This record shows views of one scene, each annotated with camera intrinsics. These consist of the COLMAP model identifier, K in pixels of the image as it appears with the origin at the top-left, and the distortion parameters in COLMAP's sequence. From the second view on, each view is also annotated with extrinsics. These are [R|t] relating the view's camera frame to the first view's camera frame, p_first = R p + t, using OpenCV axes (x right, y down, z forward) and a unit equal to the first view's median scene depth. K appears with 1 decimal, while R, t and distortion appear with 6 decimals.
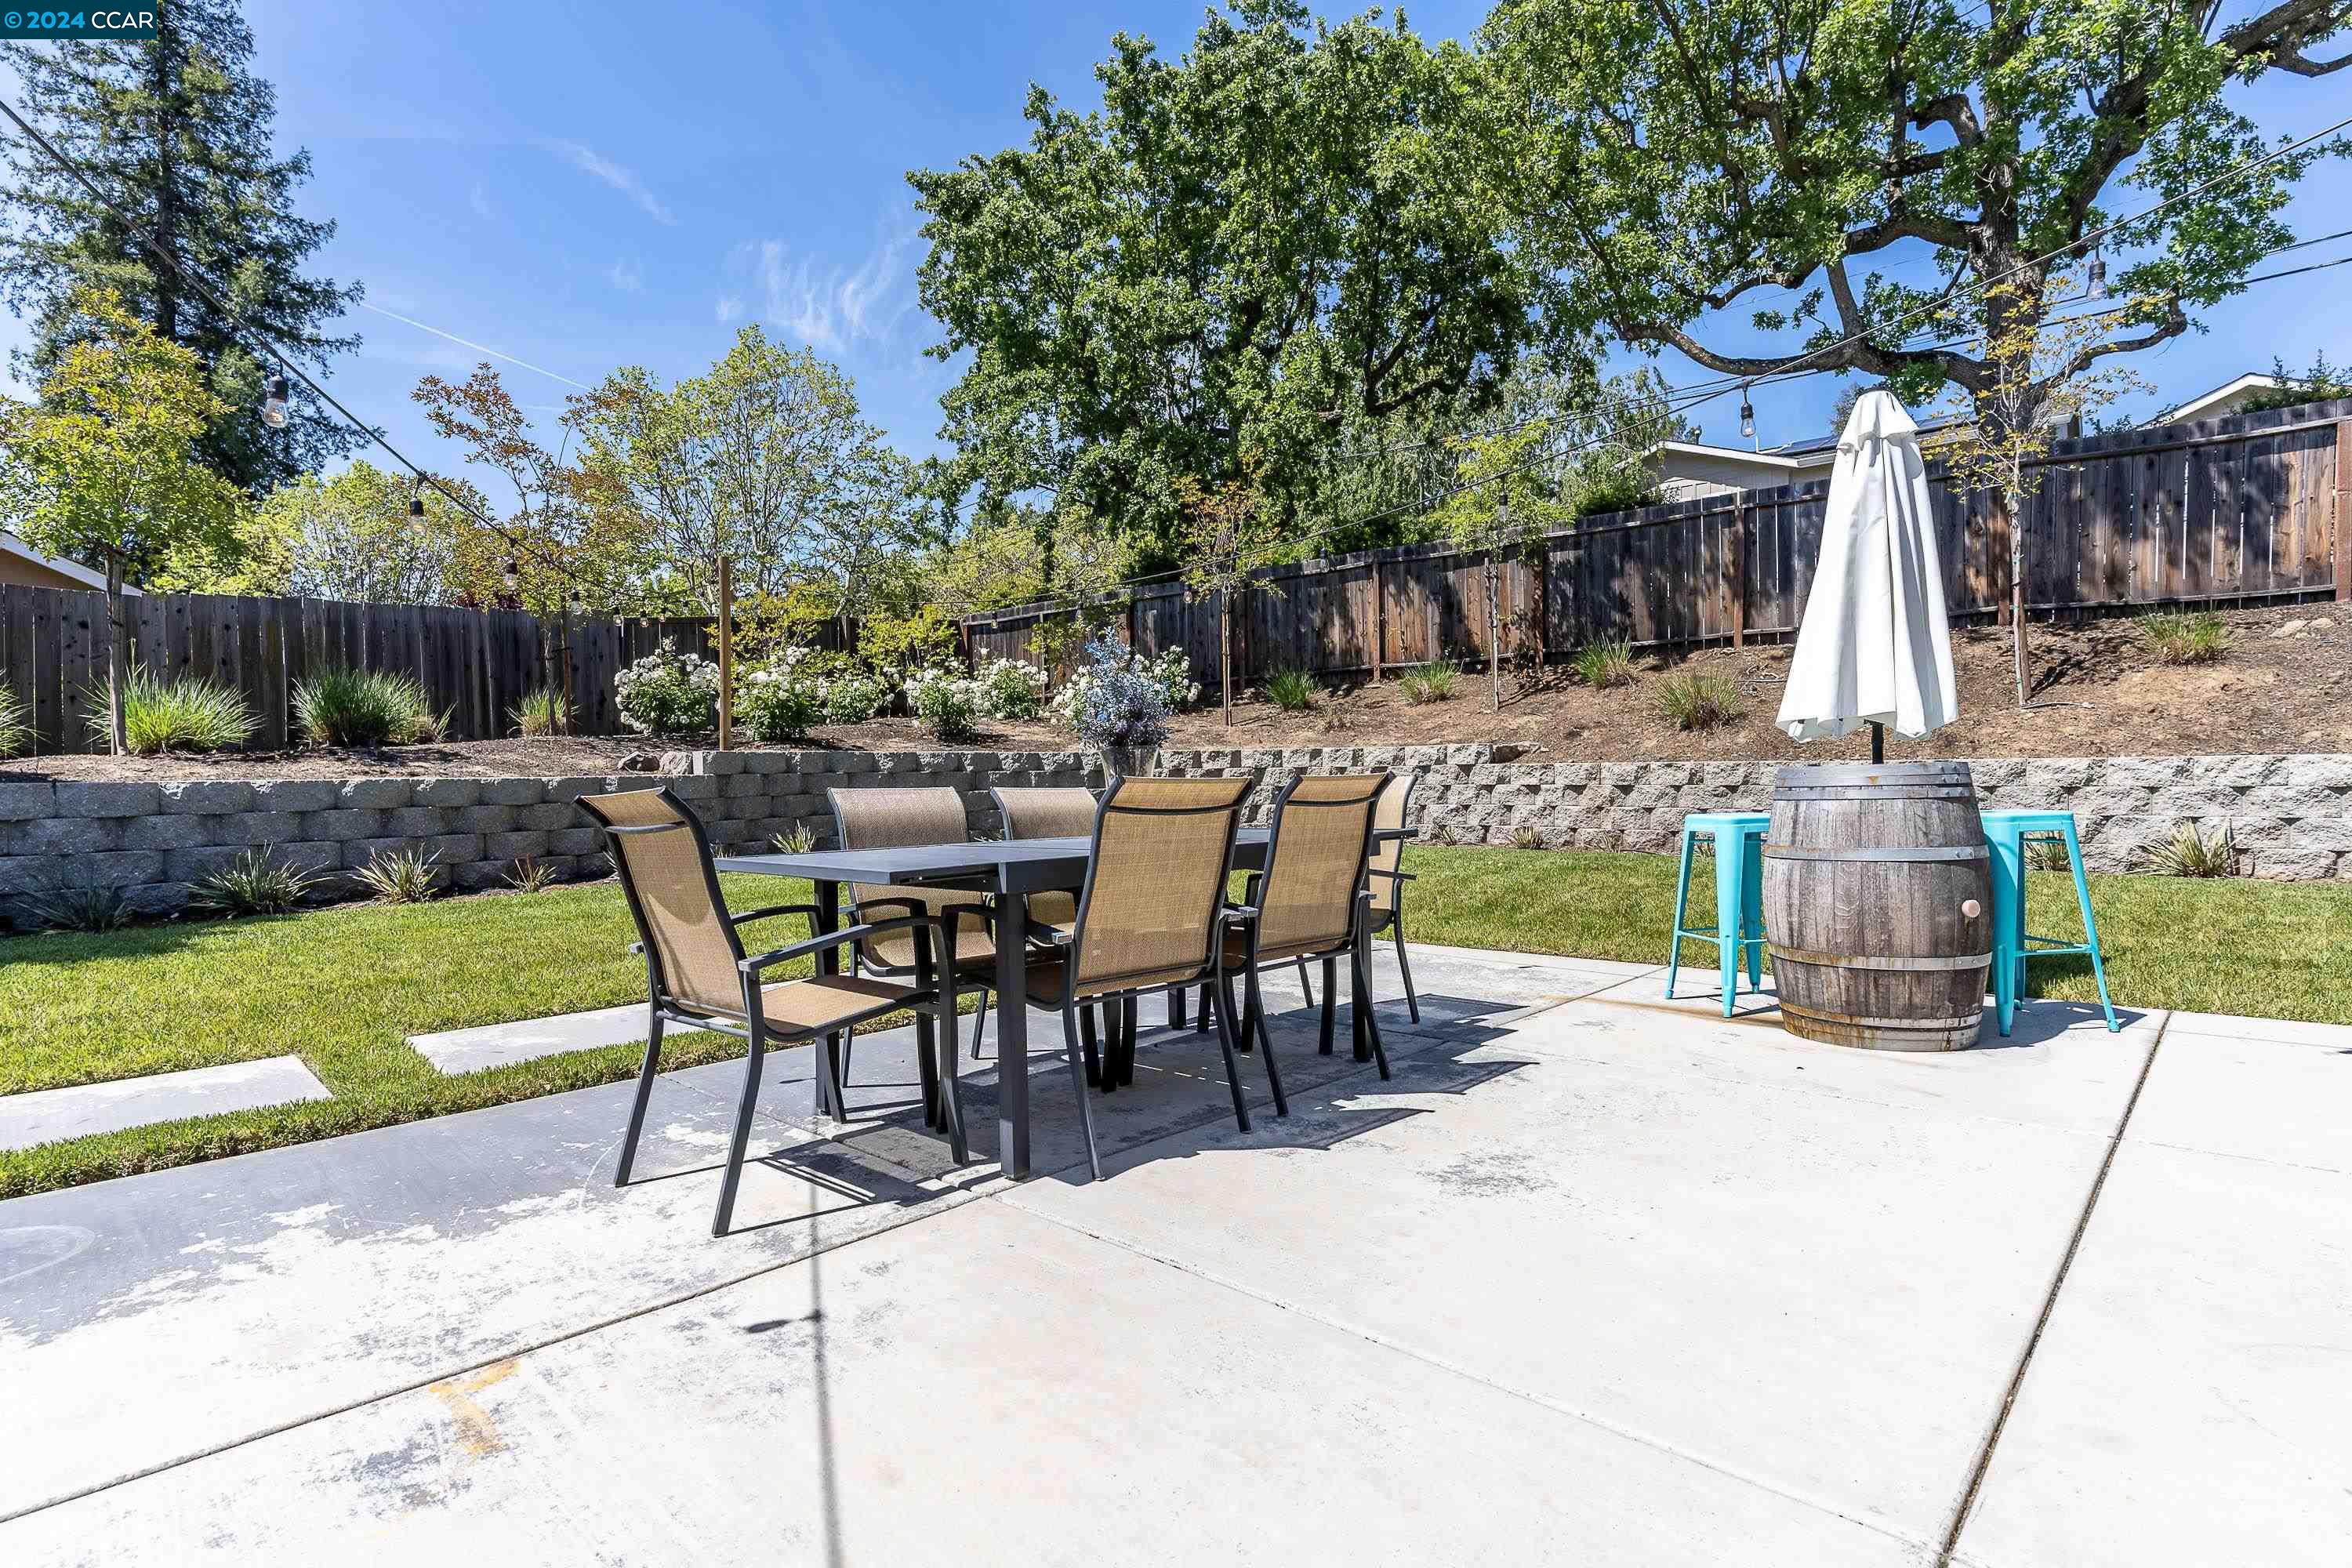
lens RADIAL K [[1150.5, 0, 1178.4], [0, 1150.5, 776.3], [0, 0, 1]] dist [-0.002639, -0.000485]
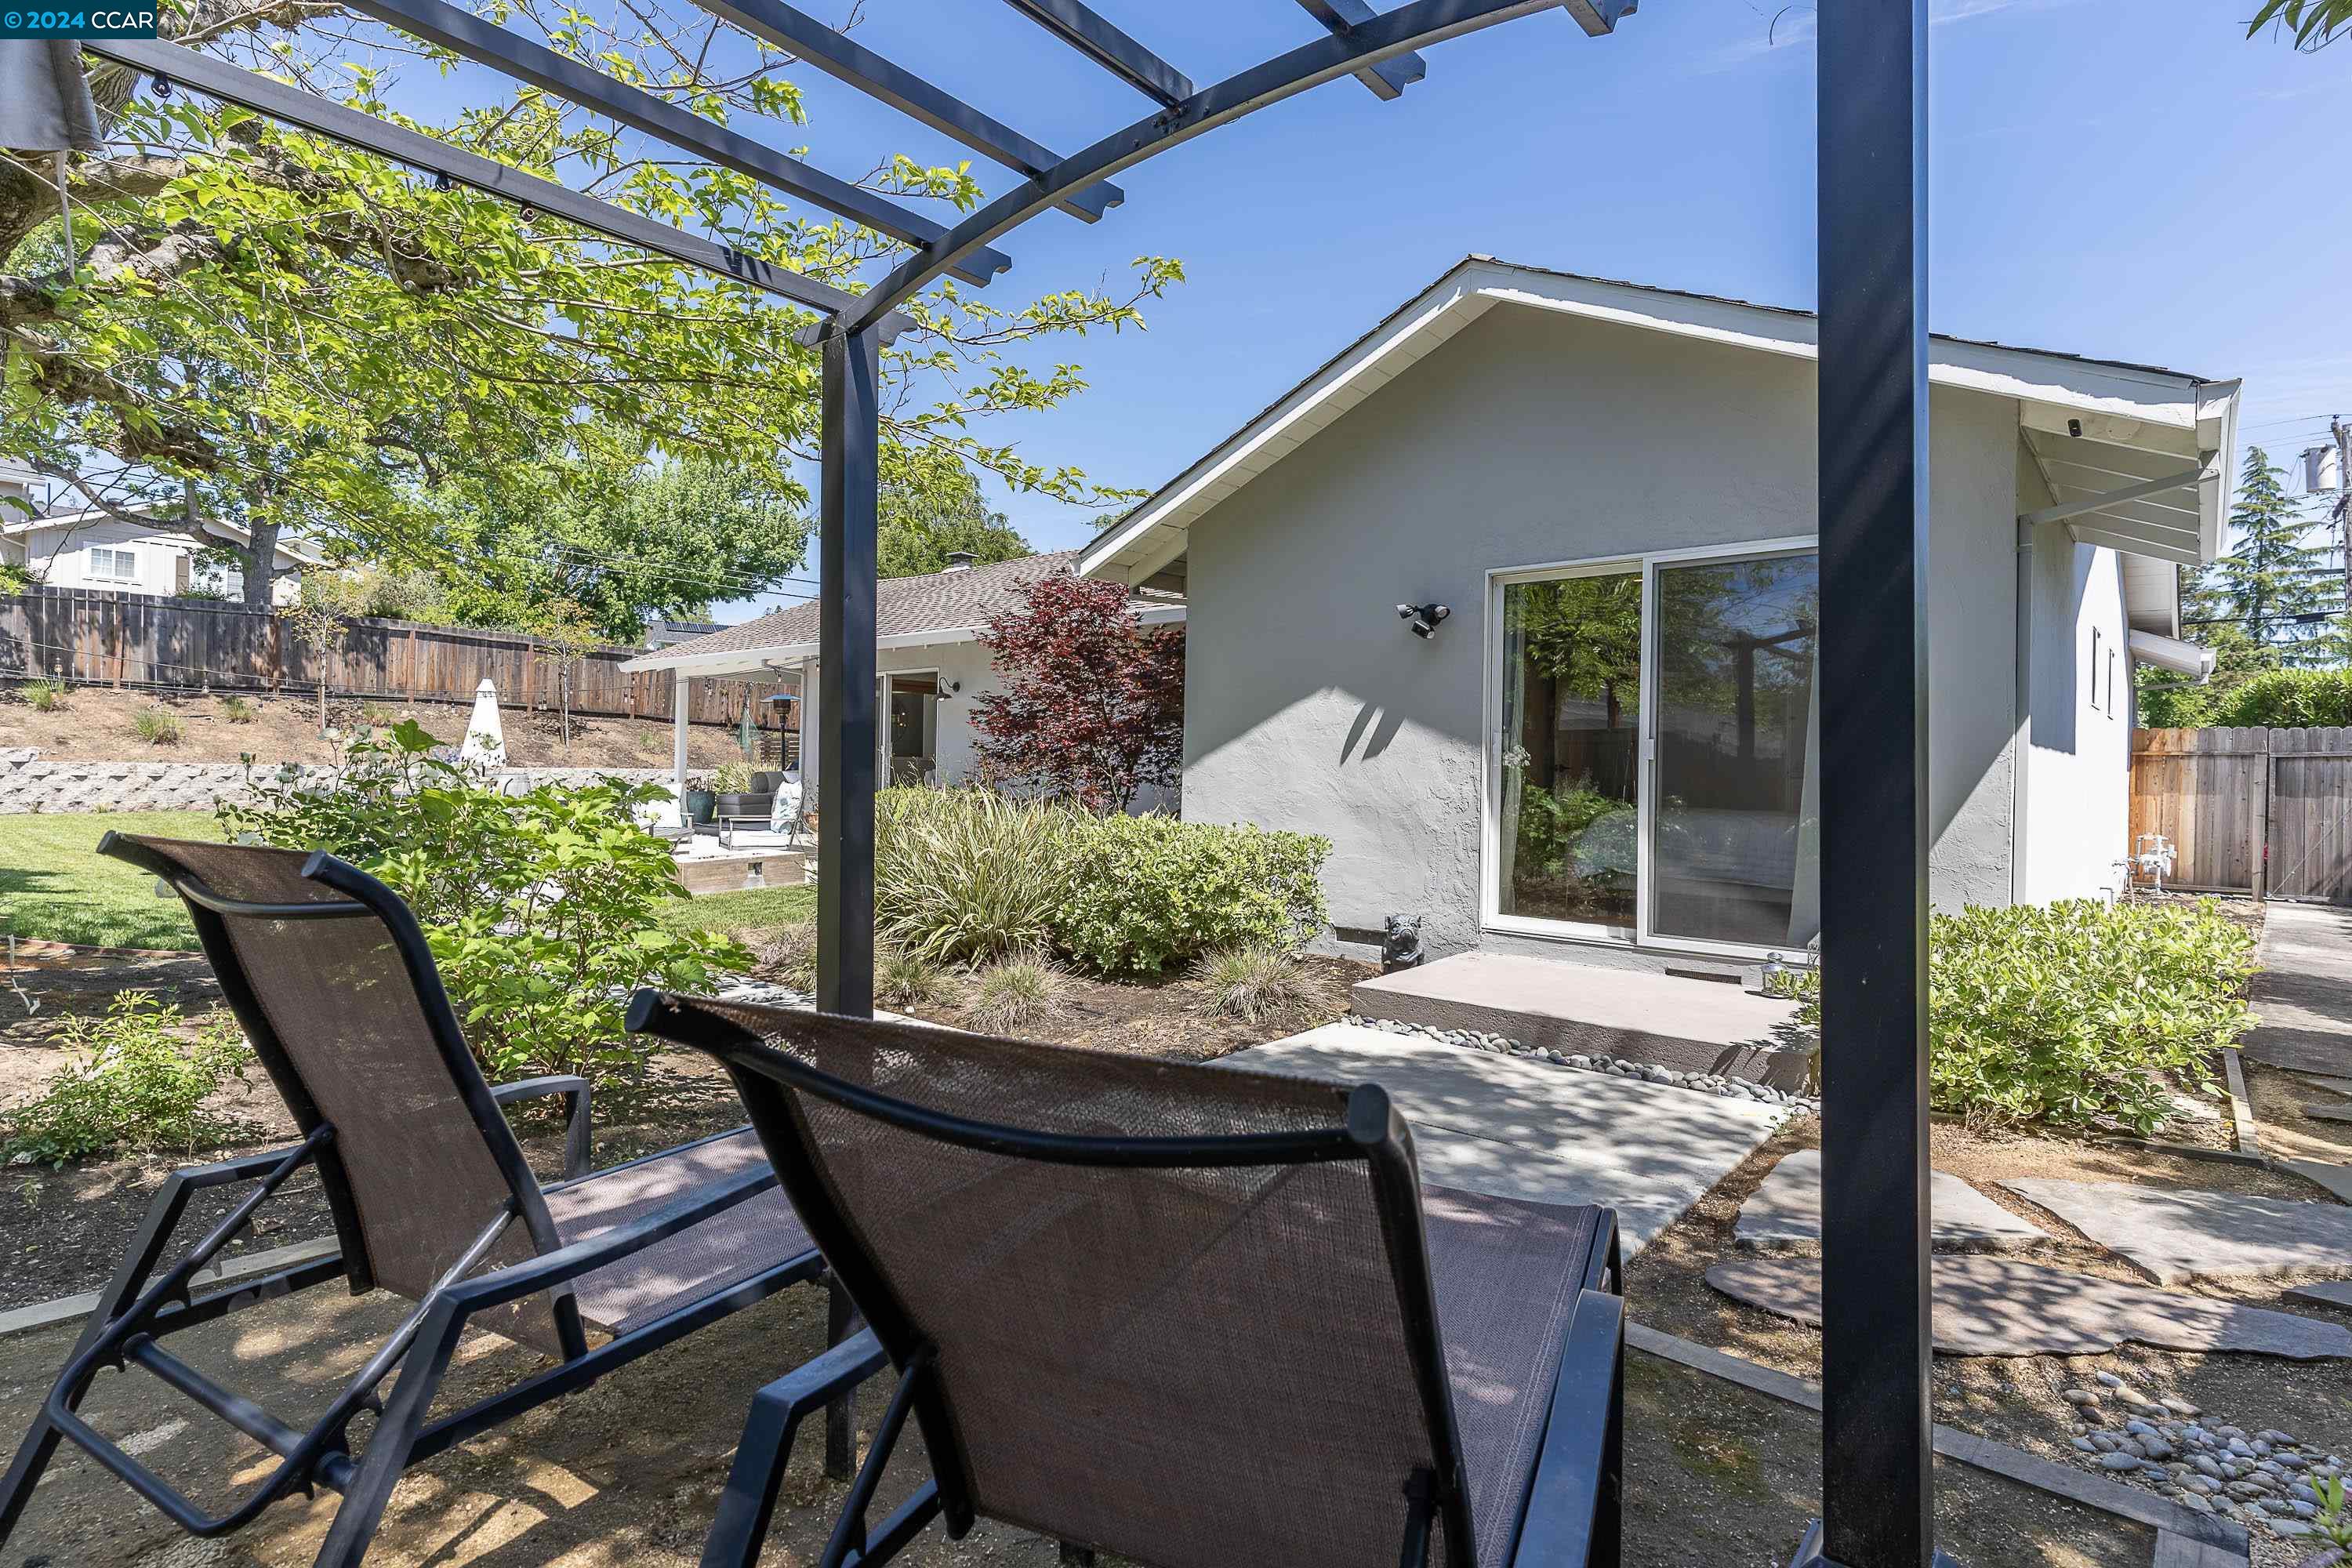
lens RADIAL K [[1165.1, 0, 1161.5], [0, 1165.1, 768.2], [0, 0, 1]] dist [0.003124, -0.000140]
pose [[-0.070504, 0.008107, 0.997479, -1.248023], [-0.017444, 0.999804, -0.009359, -0.011842], [-0.997359, -0.018060, -0.070349, -0.346771]]
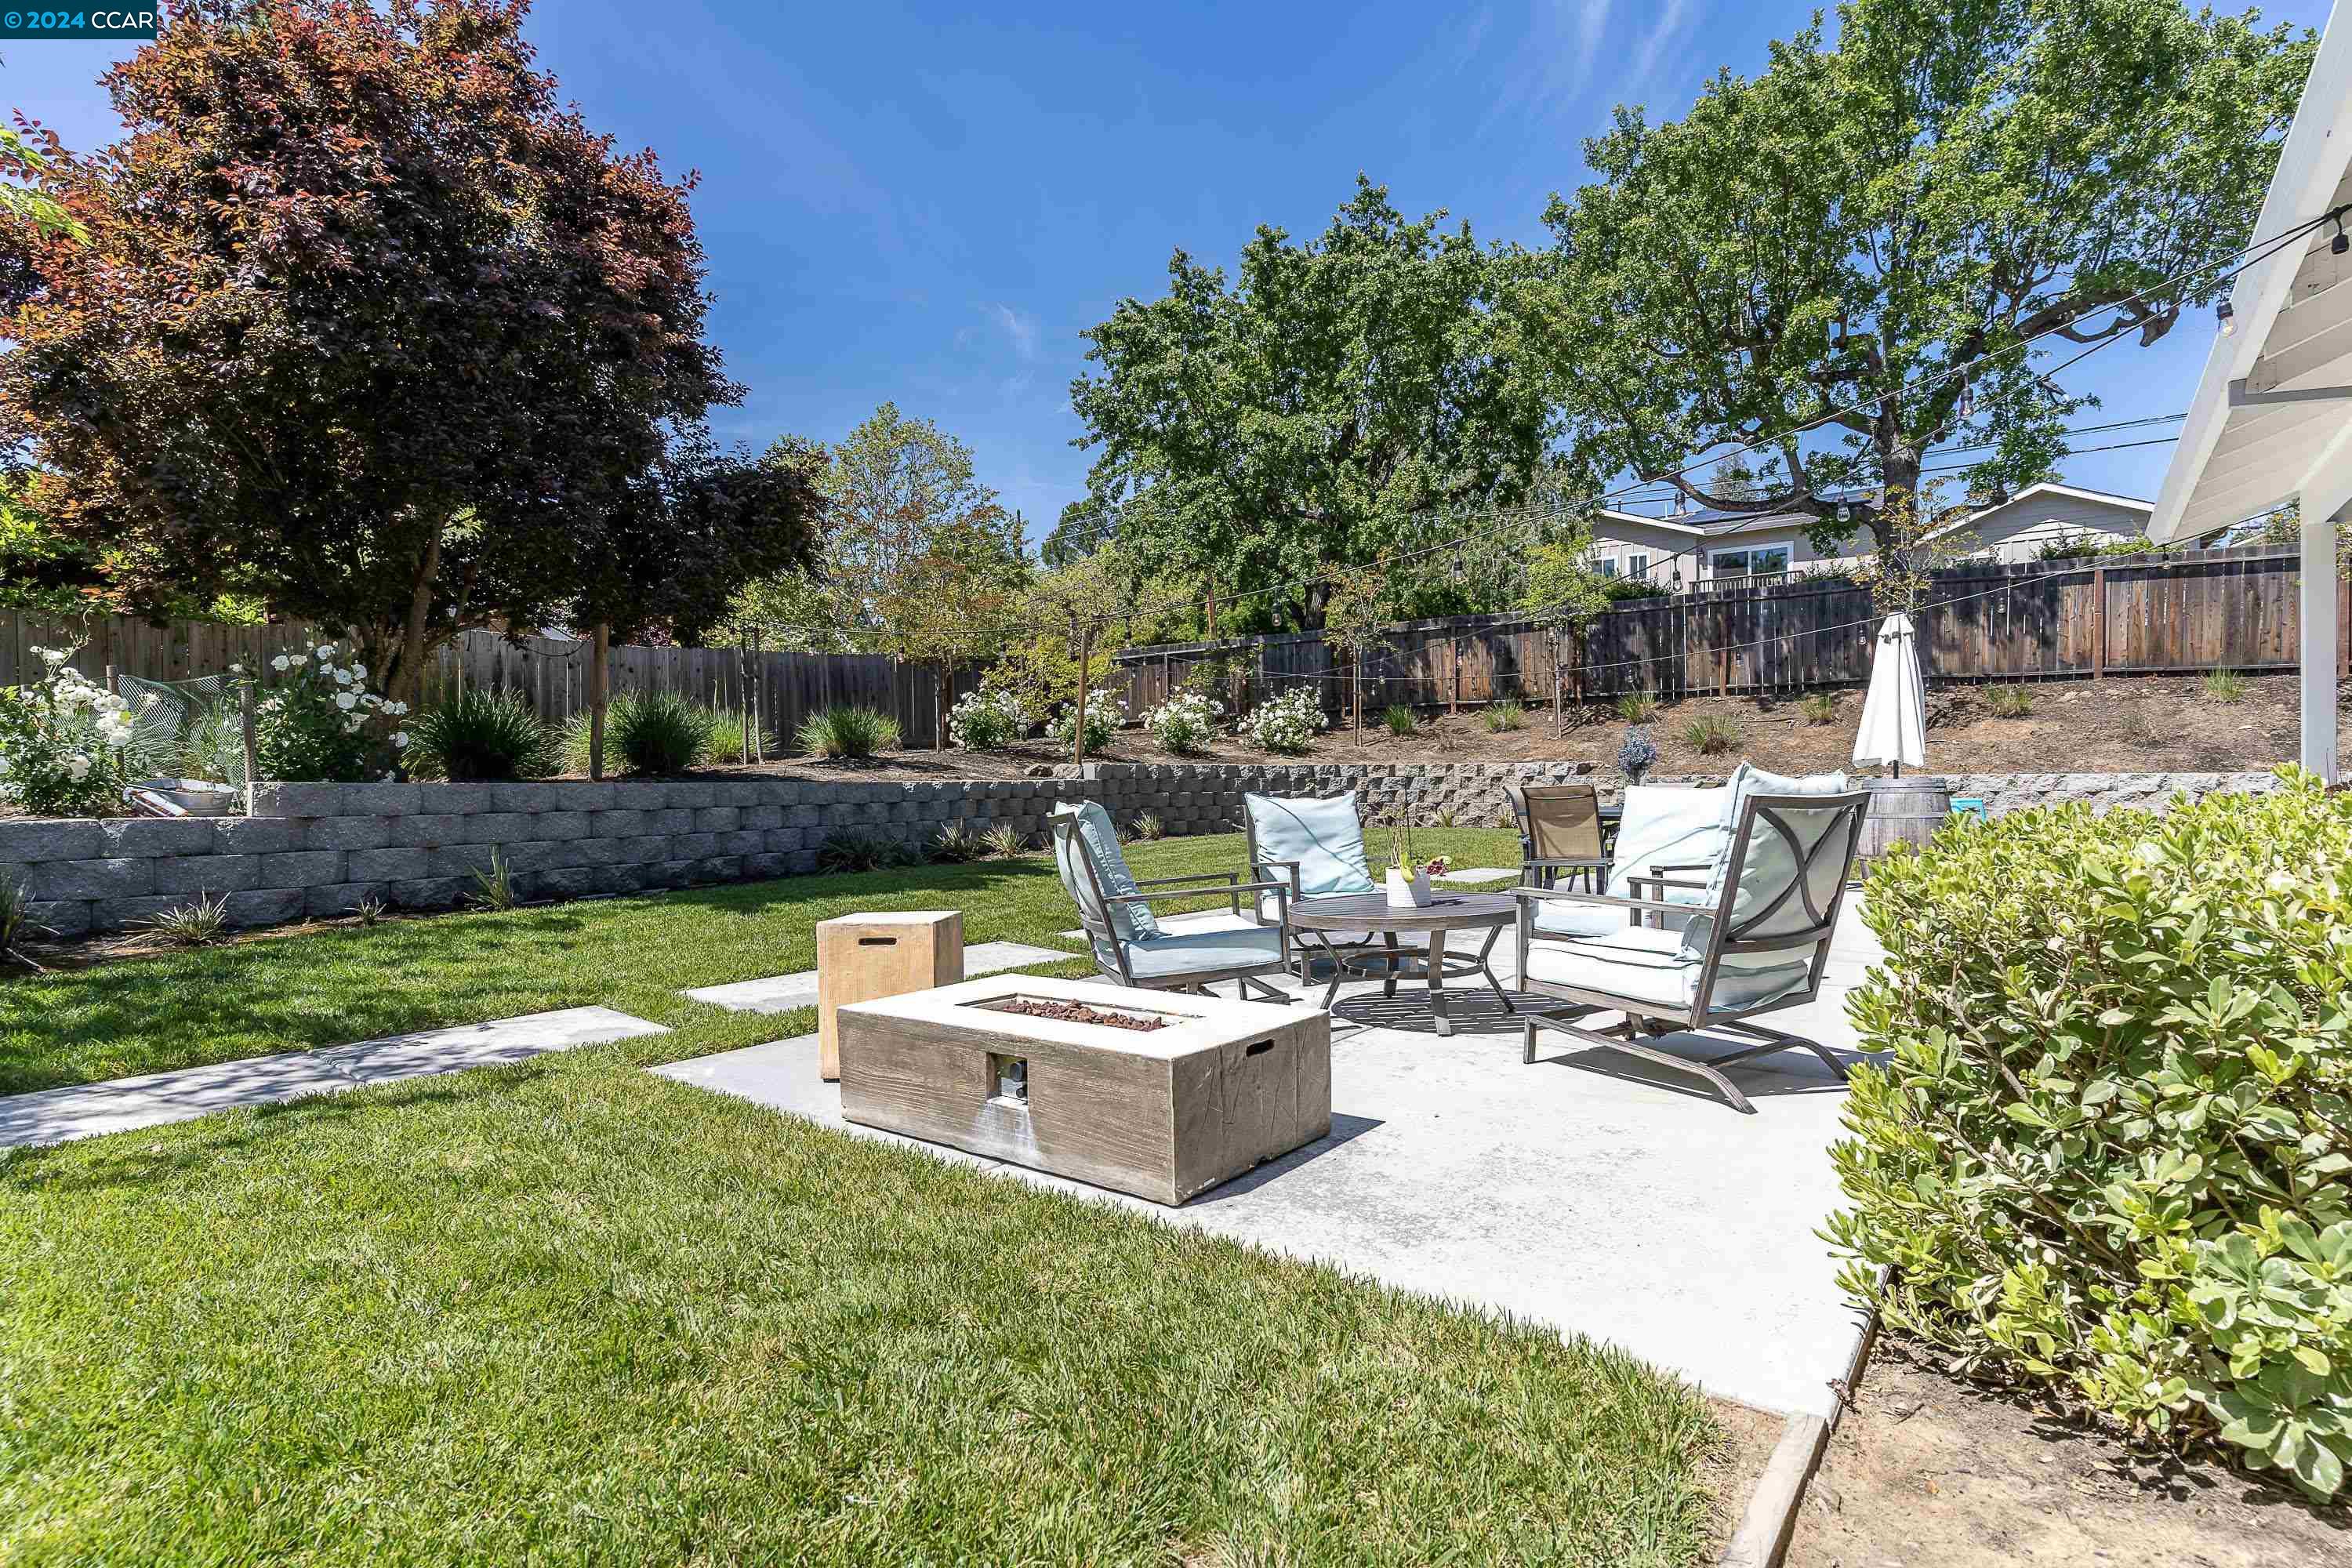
lens RADIAL K [[1165.1, 0, 1161.5], [0, 1165.1, 768.2], [0, 0, 1]] dist [0.003124, -0.000140]
pose [[0.994228, 0.006569, 0.107085, -0.382151], [-0.005137, 0.999894, -0.013638, 0.002901], [-0.107163, 0.013009, 0.994156, -0.398463]]
